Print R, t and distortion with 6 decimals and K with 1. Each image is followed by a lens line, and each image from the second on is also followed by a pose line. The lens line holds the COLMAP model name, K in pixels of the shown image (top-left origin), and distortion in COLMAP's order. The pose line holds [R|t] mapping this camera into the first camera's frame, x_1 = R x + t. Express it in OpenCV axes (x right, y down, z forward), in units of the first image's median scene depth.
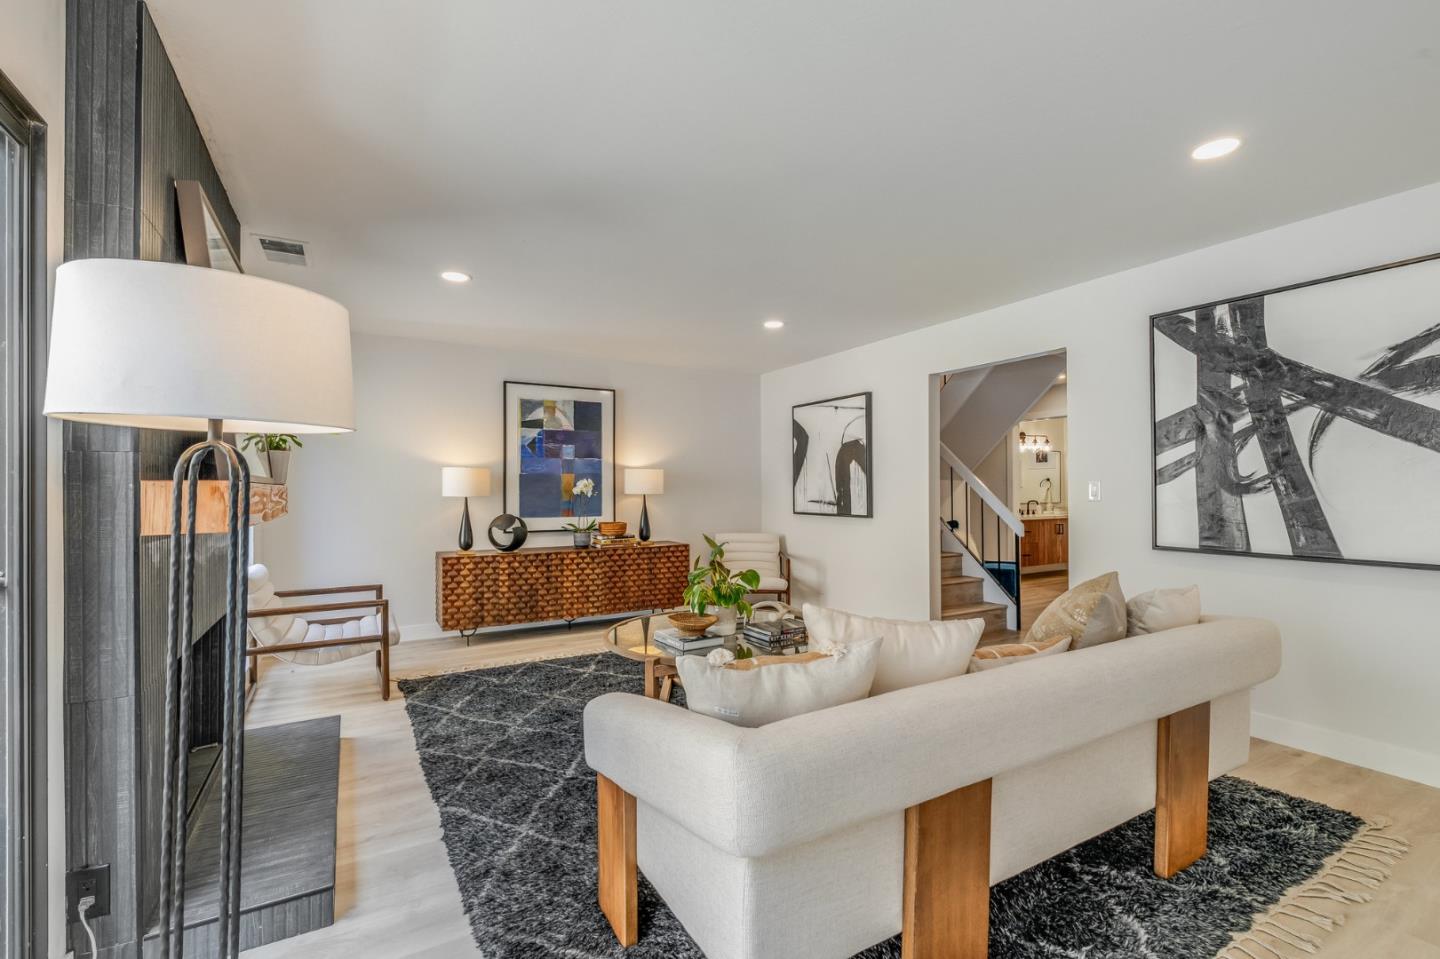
lens RADIAL K [[642.1, 0, 725.0], [0, 642.1, 487.6], [0, 0, 1]] dist [-0.004680, -0.000024]
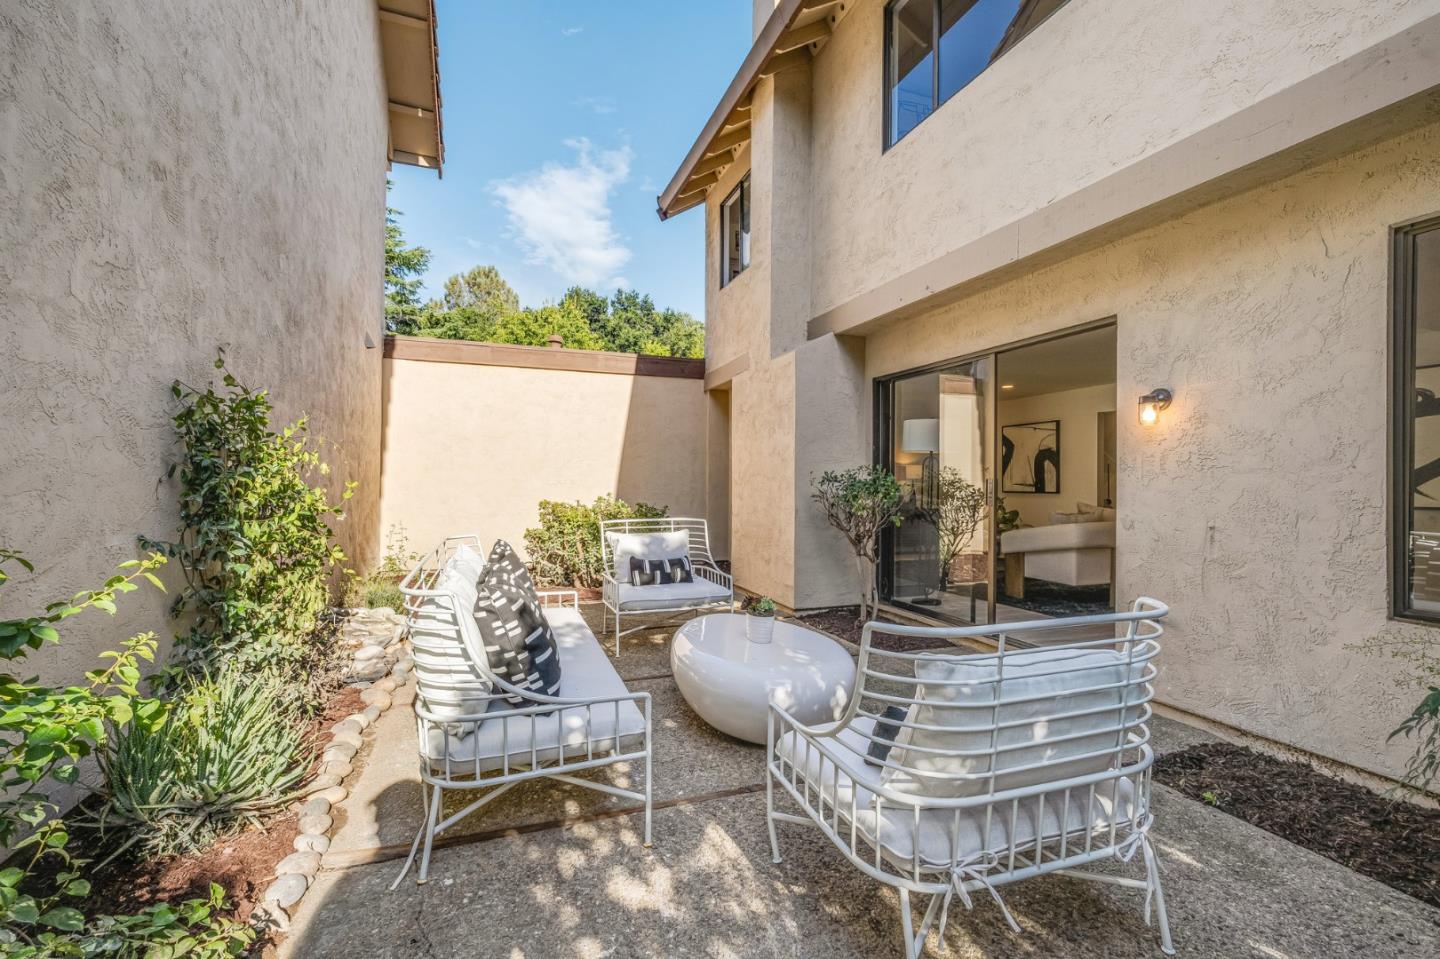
lens RADIAL K [[642.1, 0, 725.0], [0, 642.1, 487.6], [0, 0, 1]] dist [-0.004680, -0.000024]
pose [[0.984998, 0.007672, -0.172394, -0.364228], [-0.006731, 0.999959, 0.006045, 0.027813], [0.172433, -0.004794, 0.985009, -0.864872]]
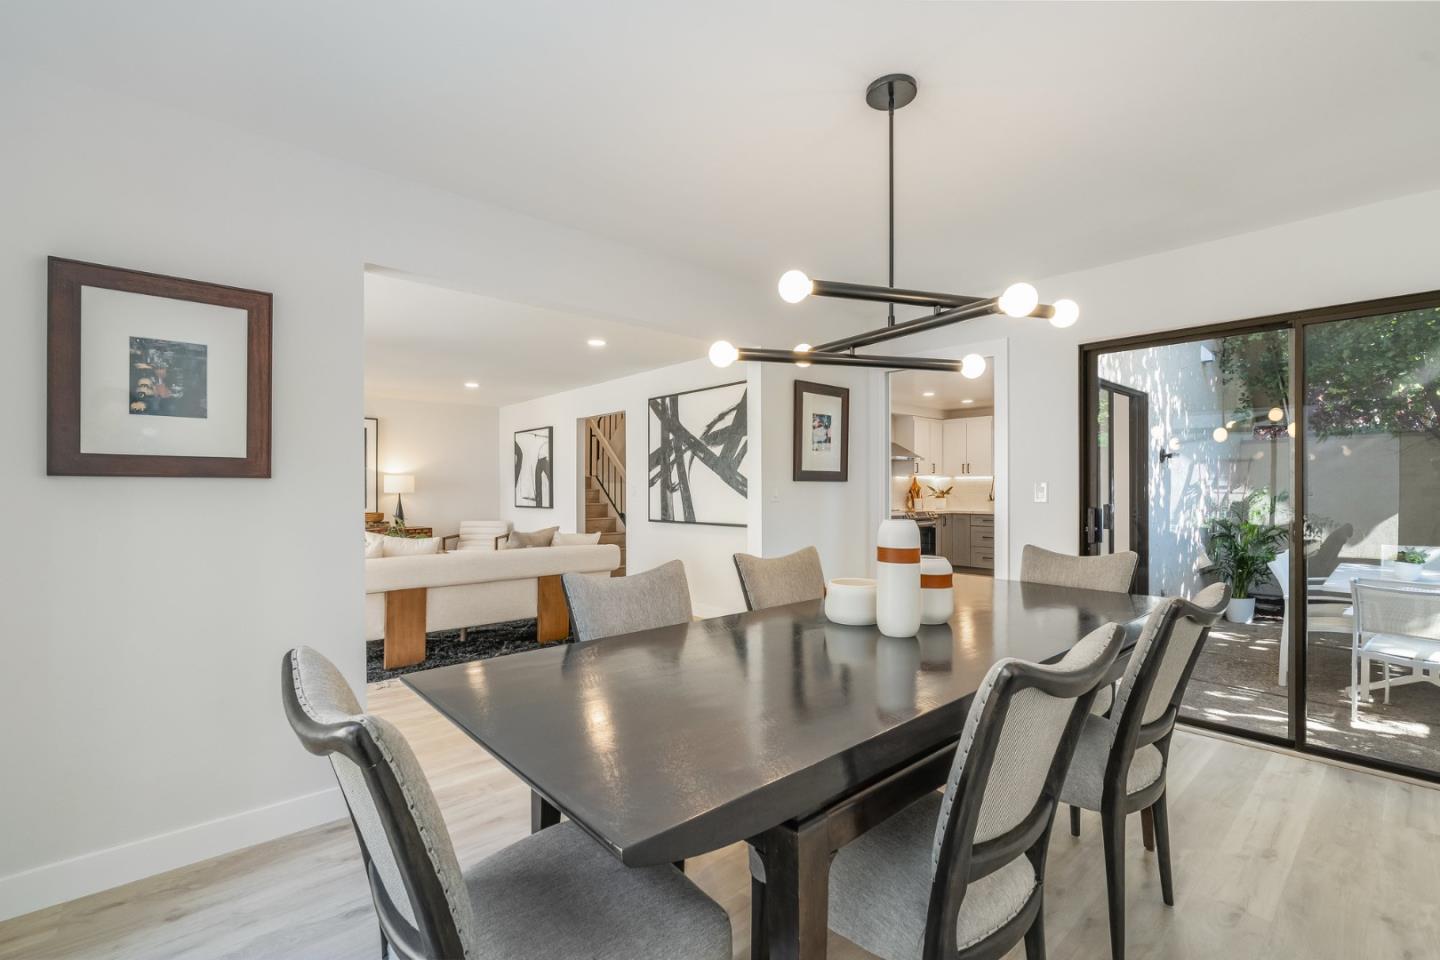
lens RADIAL K [[642.1, 0, 725.0], [0, 642.1, 488.1], [0, 0, 1]] dist [-0.004680, -0.000024]
pose [[0.979562, 0.004420, 0.201092, 0.329725], [-0.003828, 0.999987, -0.003333, 0.002004], [-0.201104, 0.002495, 0.979567, -0.598452]]
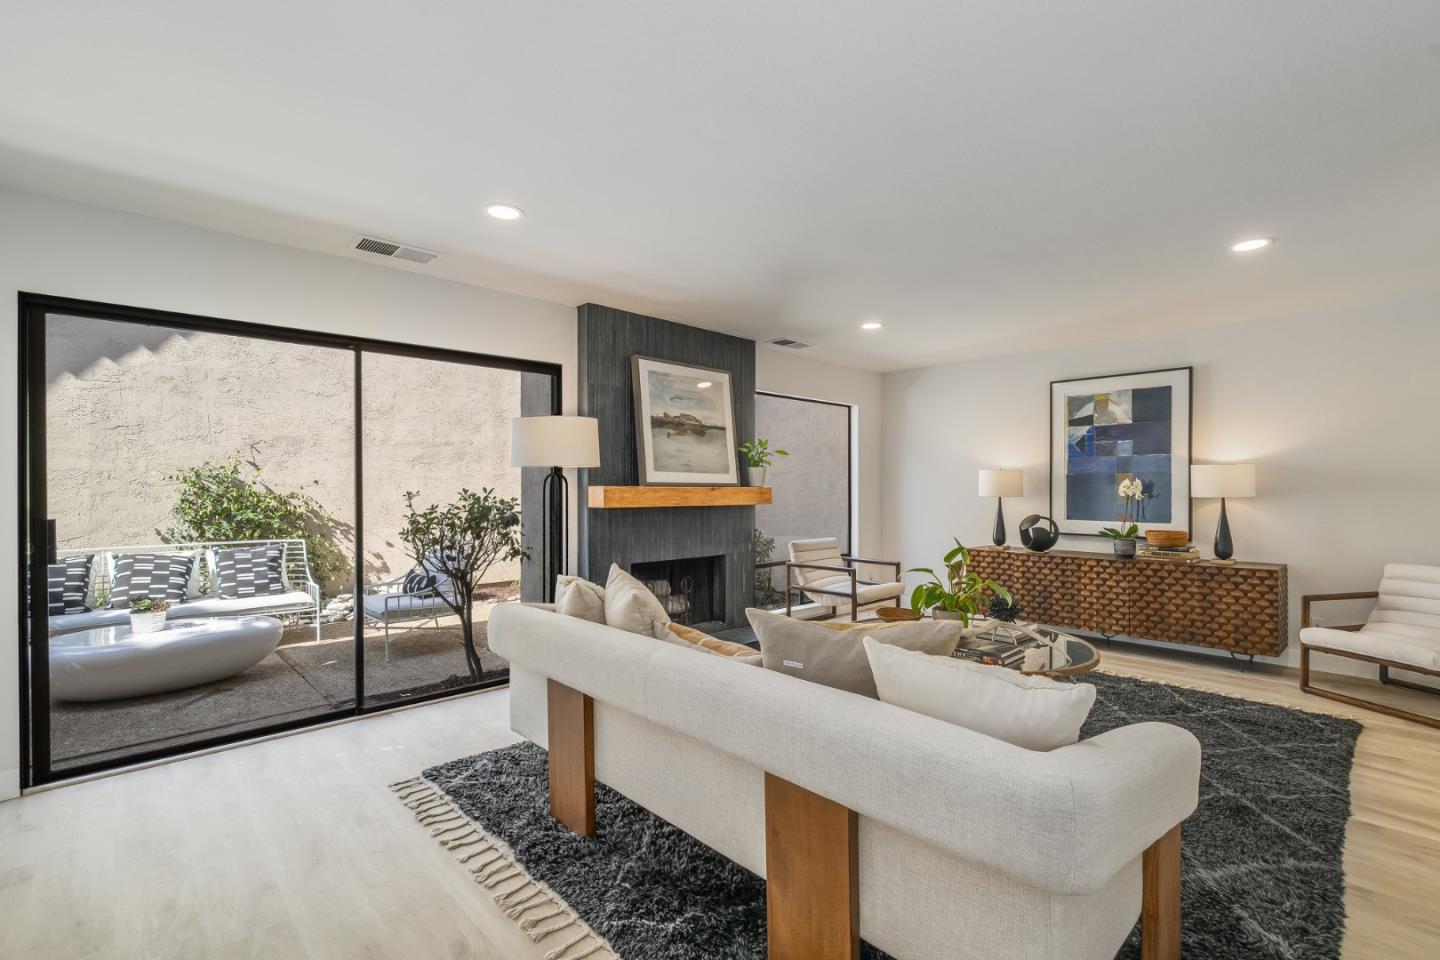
lens RADIAL K [[629.4, 0, 719.5], [0, 629.4, 487.9], [0, 0, 1]] dist [-0.036870, 0.000005]
pose [[0.223154, 0.005827, -0.974766, 0.510365], [0.001238, 0.999980, 0.006261, -0.007421], [0.974782, -0.002604, 0.223143, 0.287853]]
